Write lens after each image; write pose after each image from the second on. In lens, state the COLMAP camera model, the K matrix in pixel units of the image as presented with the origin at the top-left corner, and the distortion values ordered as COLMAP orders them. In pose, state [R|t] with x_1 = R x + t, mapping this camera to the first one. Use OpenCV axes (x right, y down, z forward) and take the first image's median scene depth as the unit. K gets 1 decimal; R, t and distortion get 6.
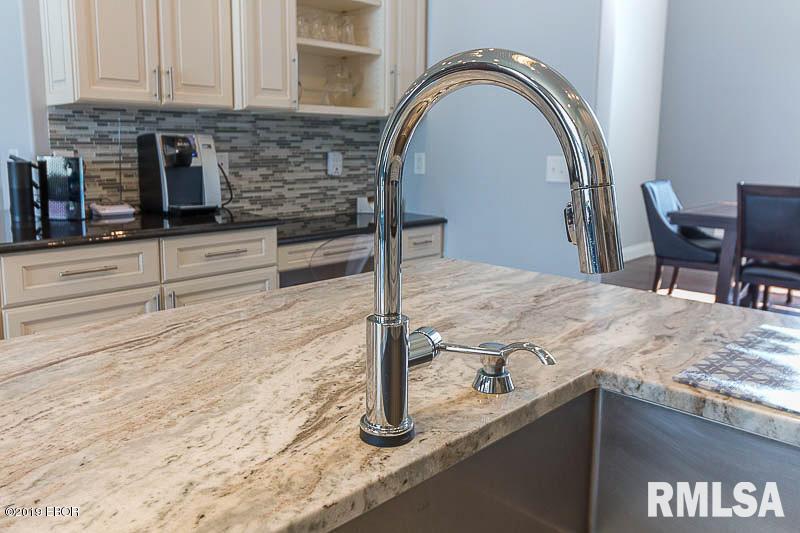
lens RADIAL K [[627.9, 0, 400.3], [0, 627.9, 236.8], [0, 0, 1]] dist [0.001121, -0.000032]
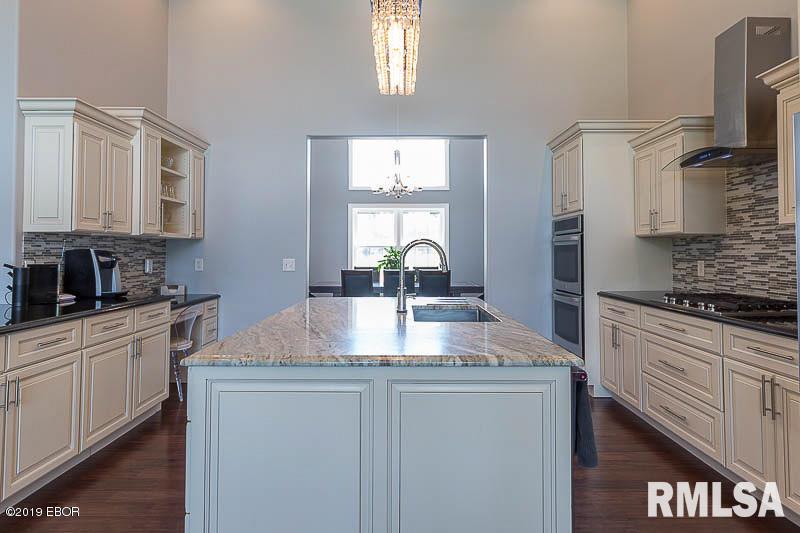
lens RADIAL K [[485.0, 0, 398.4], [0, 485.0, 238.6], [0, 0, 1]] dist [-0.002232, -0.001570]
pose [[0.713720, 0.010570, 0.700351, -0.629547], [0.109583, 0.985888, -0.126555, 0.051595], [-0.691805, 0.167071, 0.702490, -0.407214]]
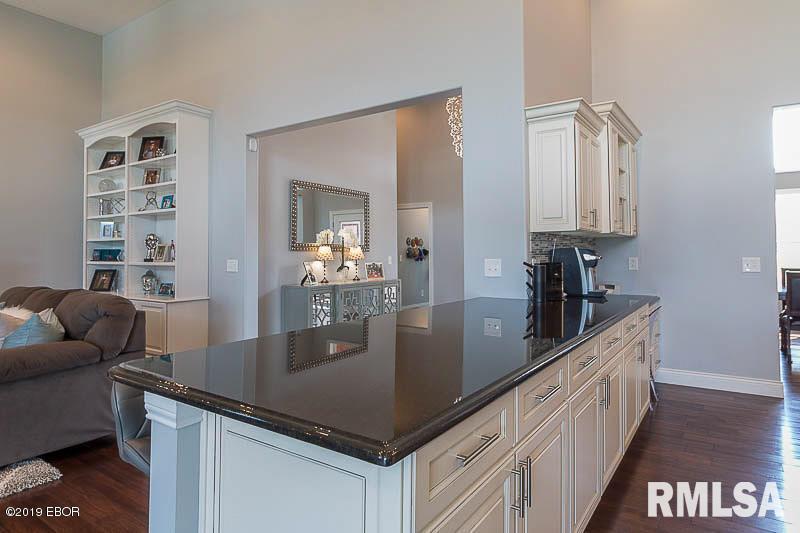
lens RADIAL K [[485.0, 0, 398.4], [0, 485.0, 238.6], [0, 0, 1]] dist [-0.002232, -0.001570]
pose [[0.984733, -0.006571, 0.173945, -0.963650], [0.036079, 0.985292, -0.167028, 0.008772], [-0.170289, 0.170754, 0.970487, -0.156051]]
